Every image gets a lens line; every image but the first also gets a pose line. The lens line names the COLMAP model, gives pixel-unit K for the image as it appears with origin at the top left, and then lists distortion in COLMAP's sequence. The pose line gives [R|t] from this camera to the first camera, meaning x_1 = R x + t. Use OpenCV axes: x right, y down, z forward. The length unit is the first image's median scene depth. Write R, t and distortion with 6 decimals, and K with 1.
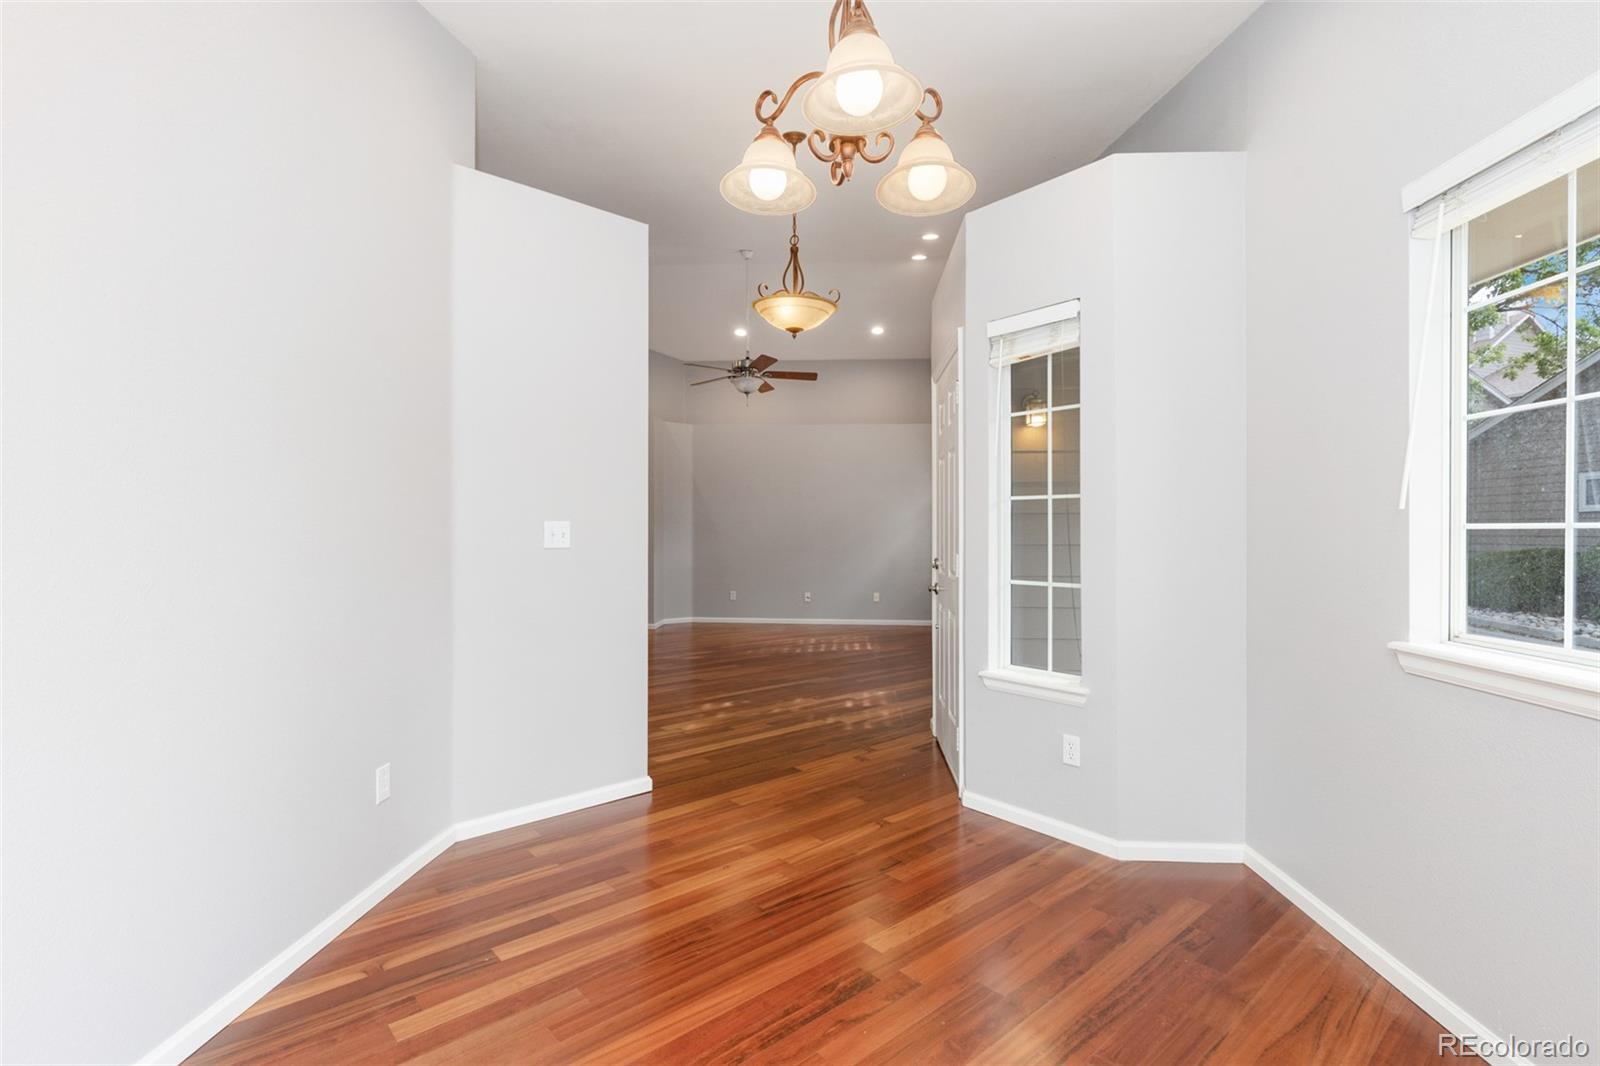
lens RADIAL K [[738.8, 0, 799.2], [0, 738.8, 530.0], [0, 0, 1]] dist [0.003240, -0.001536]
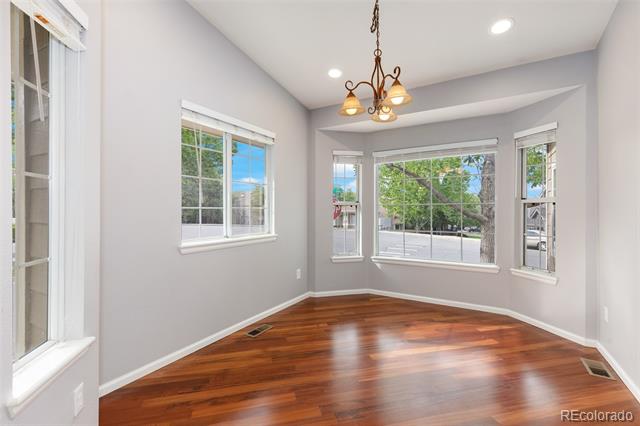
lens RADIAL K [[295.5, 0, 314.2], [0, 295.5, 211.3], [0, 0, 1]] dist [0.003240, -0.001536]
pose [[-0.891223, -0.008419, 0.453488, -0.226089], [-0.003554, 0.999927, 0.011579, -0.006415], [-0.453552, 0.008708, -0.891187, 1.724880]]
